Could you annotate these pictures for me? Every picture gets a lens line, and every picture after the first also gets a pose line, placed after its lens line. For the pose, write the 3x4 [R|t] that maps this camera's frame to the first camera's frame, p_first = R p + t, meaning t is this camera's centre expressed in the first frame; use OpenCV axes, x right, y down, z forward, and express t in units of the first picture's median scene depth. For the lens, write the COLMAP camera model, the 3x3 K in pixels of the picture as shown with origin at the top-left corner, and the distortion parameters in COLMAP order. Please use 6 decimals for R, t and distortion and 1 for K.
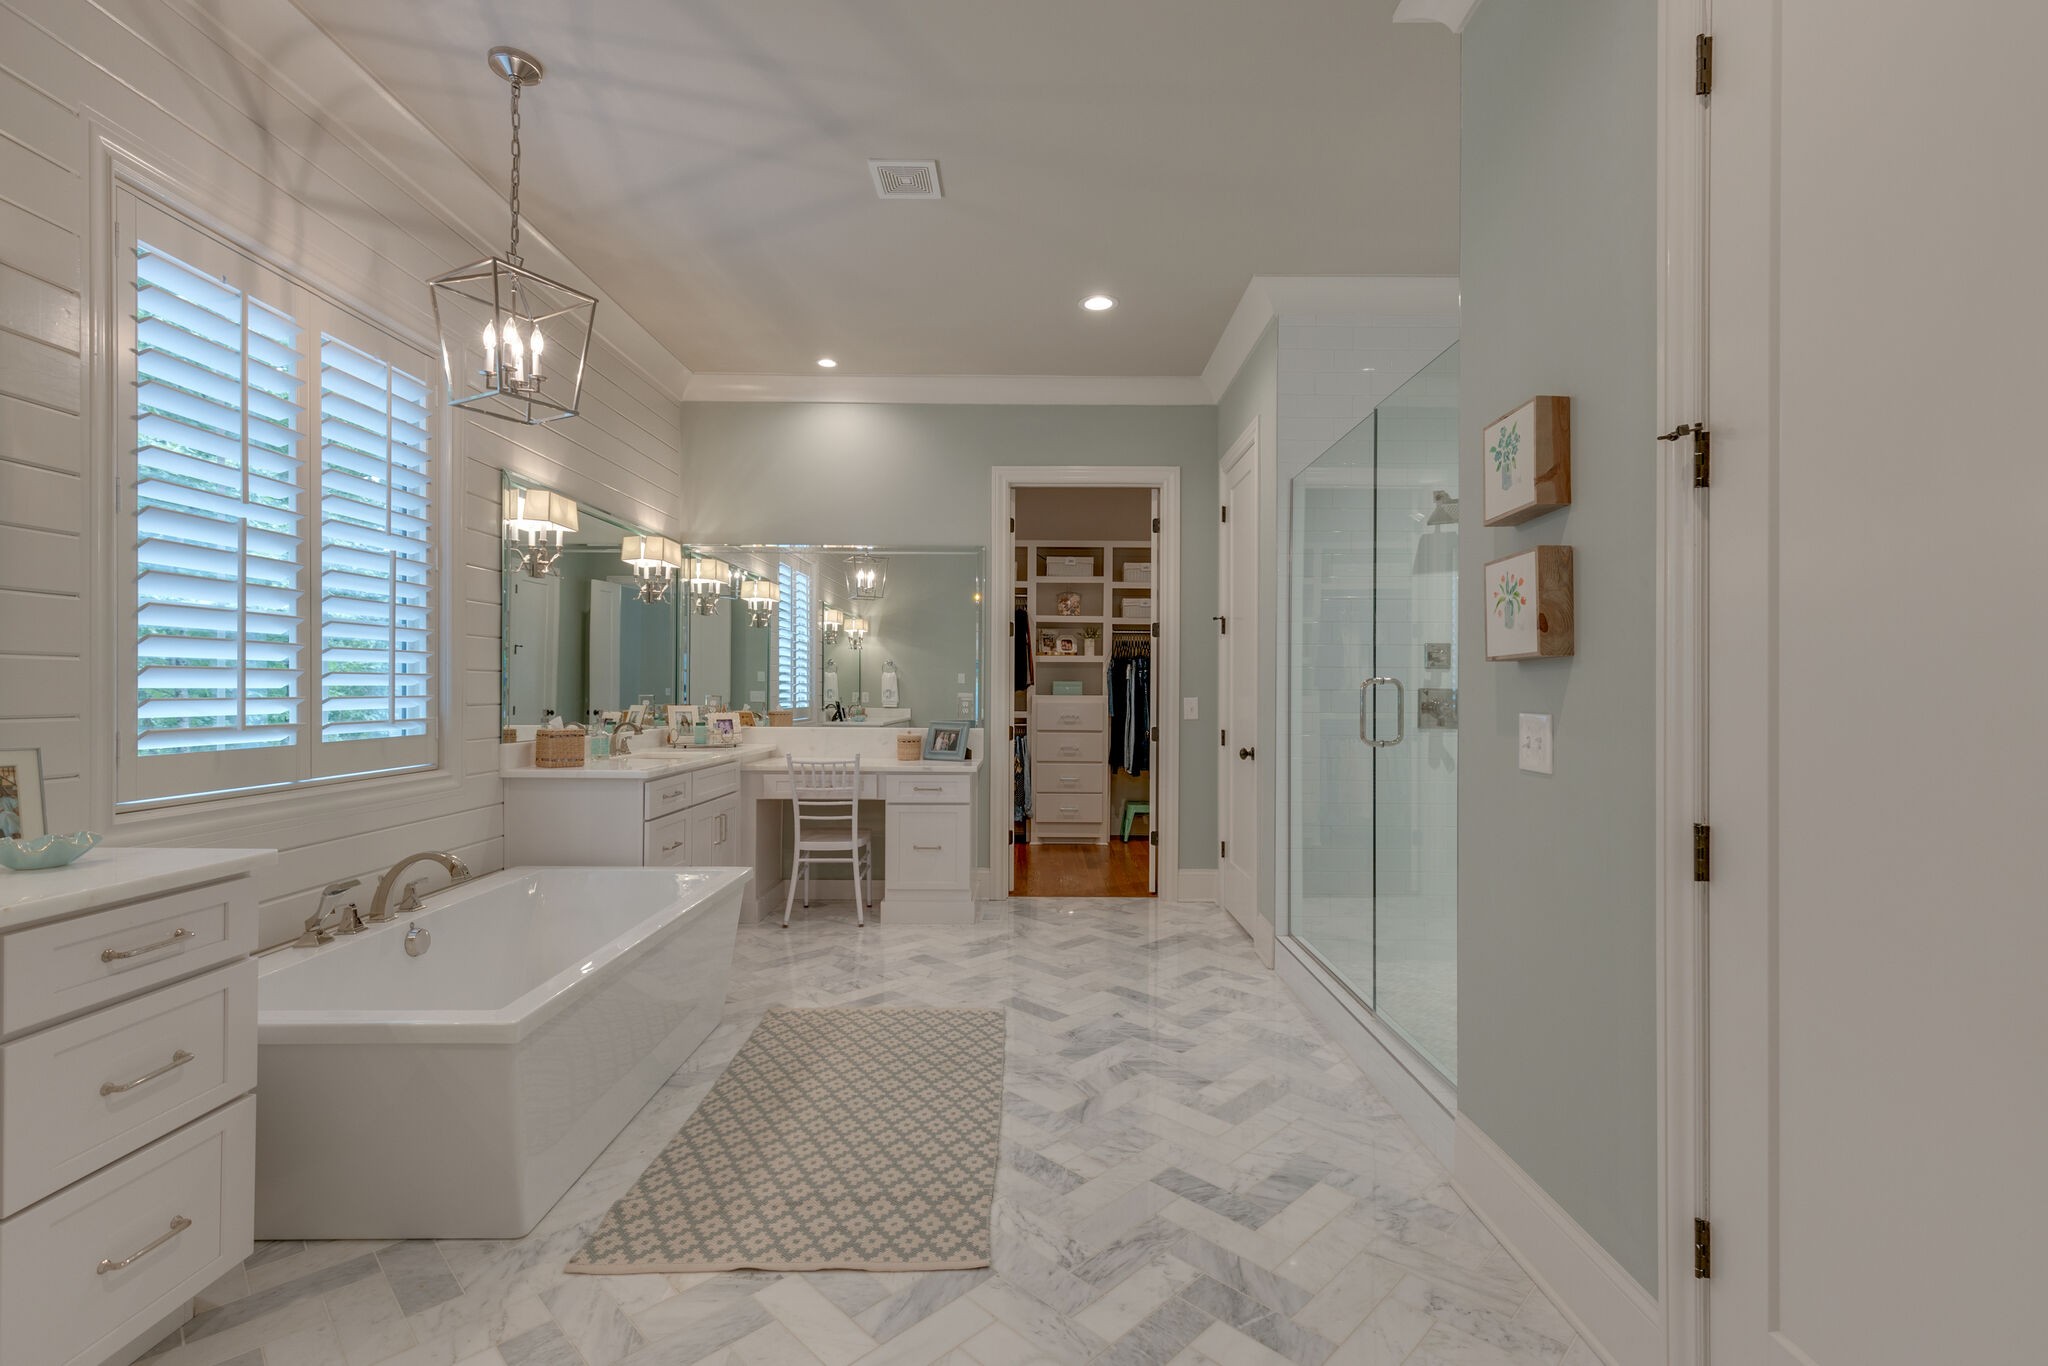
lens RADIAL K [[932.3, 0, 1036.4], [0, 932.3, 681.8], [0, 0, 1]] dist [0.001357, 0.000387]
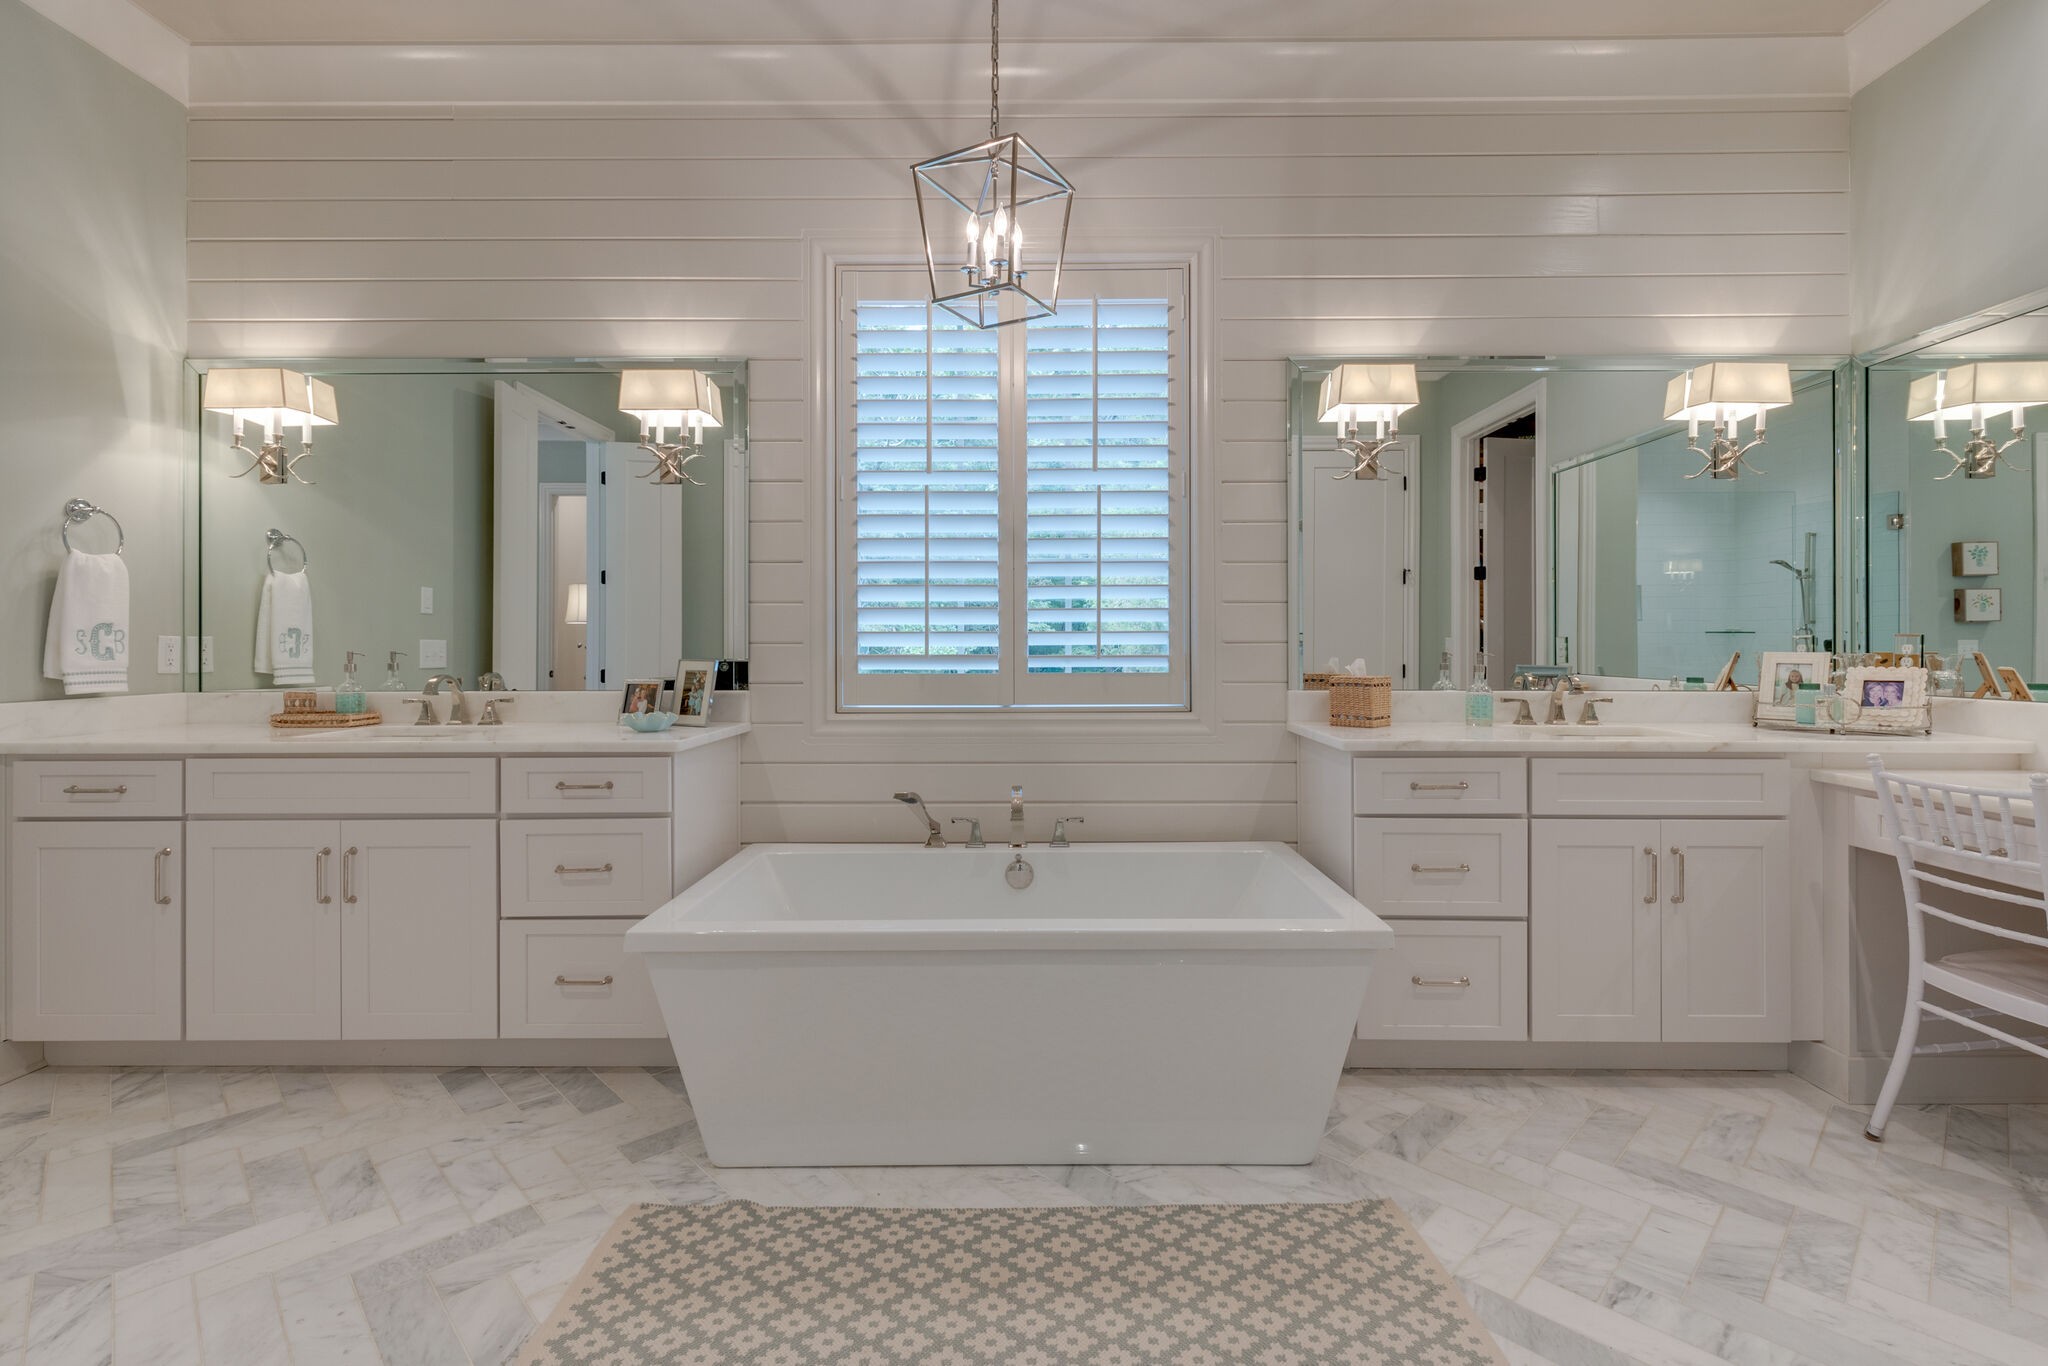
lens RADIAL K [[929.3, 0, 1025.5], [0, 929.3, 650.9], [0, 0, 1]] dist [0.001746, 0.000331]
pose [[-0.015942, -0.005644, -0.999857, 0.190666], [0.006842, 0.999960, -0.005753, 0.025672], [0.999850, -0.006933, -0.015903, 0.594764]]
